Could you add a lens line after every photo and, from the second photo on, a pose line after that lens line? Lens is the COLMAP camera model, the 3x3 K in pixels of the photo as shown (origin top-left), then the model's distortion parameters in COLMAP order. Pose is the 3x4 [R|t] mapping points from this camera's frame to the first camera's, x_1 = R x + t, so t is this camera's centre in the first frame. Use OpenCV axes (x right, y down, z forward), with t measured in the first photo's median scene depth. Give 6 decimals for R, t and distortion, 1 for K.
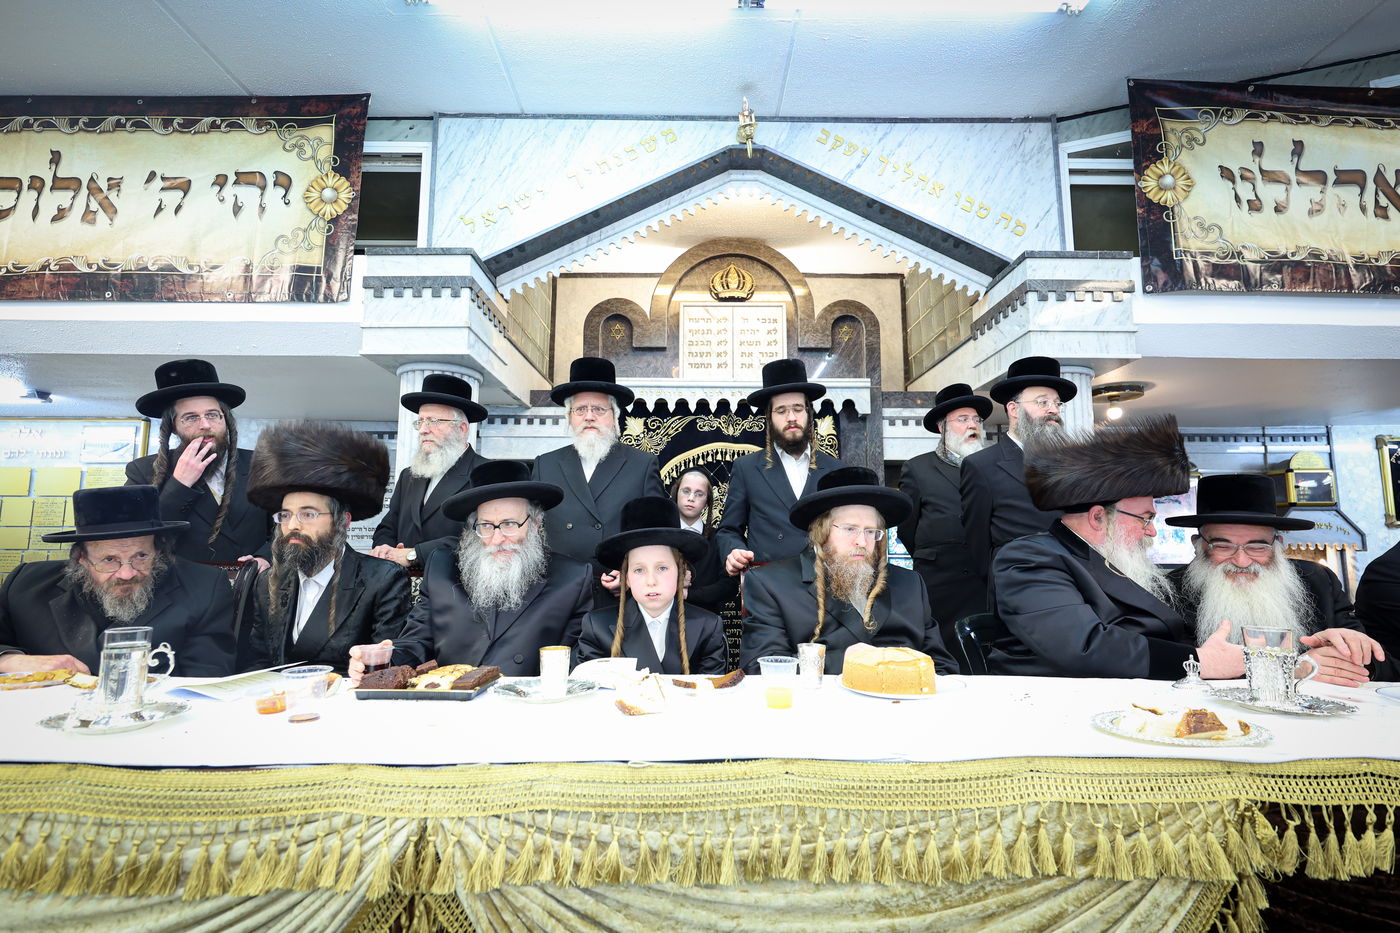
lens RADIAL K [[655.3, 0, 694.8], [0, 655.3, 466.8], [0, 0, 1]] dist [0.000574, 0.000782]
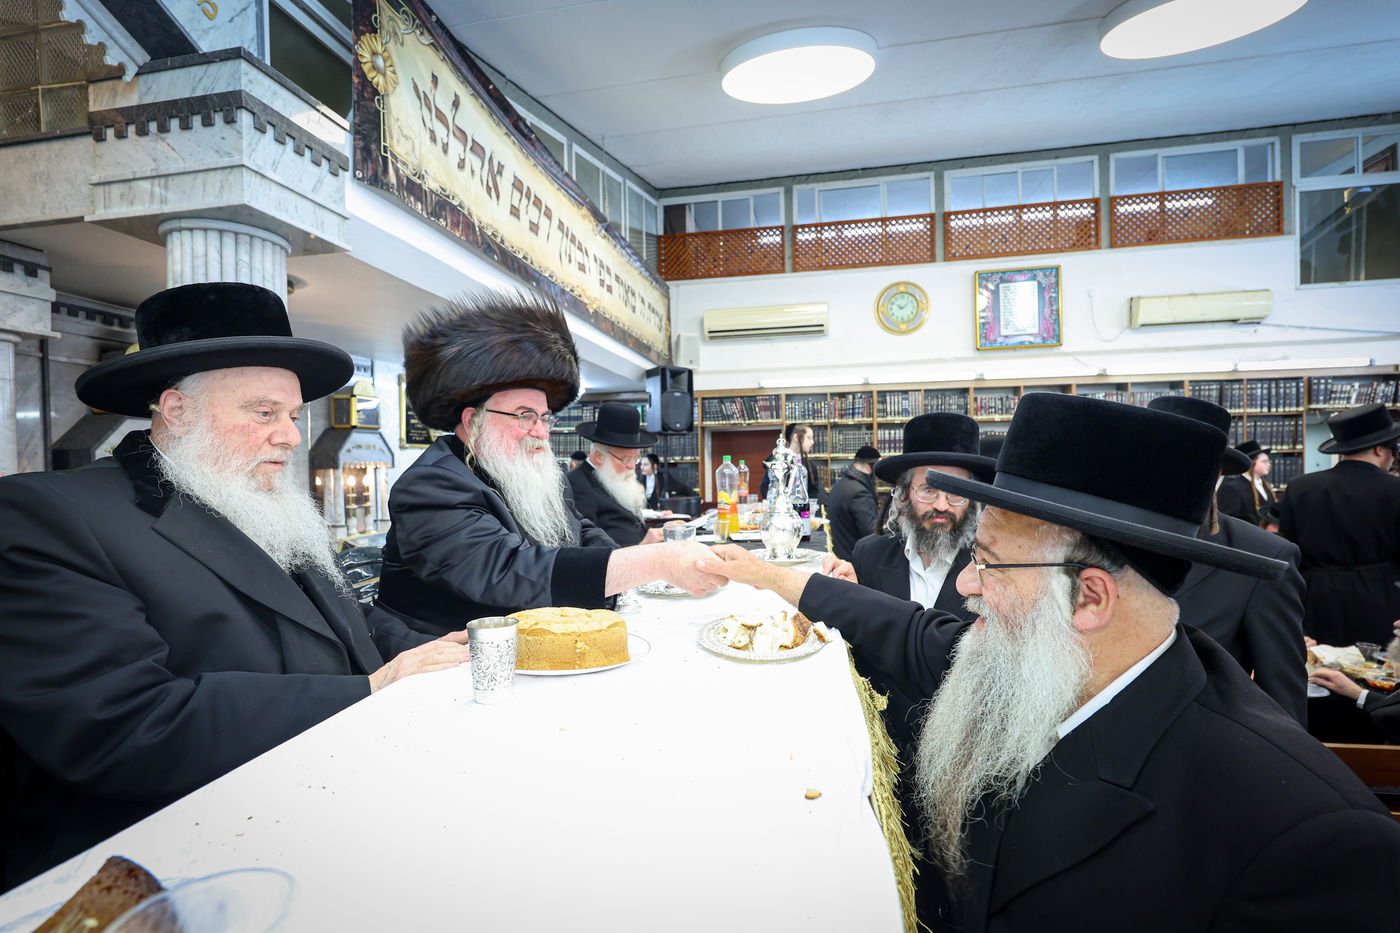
lens RADIAL K [[665.4, 0, 694.1], [0, 665.4, 466.3], [0, 0, 1]] dist [0.004229, -0.001059]
pose [[0.192203, -0.014764, 0.981244, -0.104429], [-0.098046, 0.994595, 0.034170, 0.042745], [-0.976445, -0.102775, 0.189717, 0.333849]]
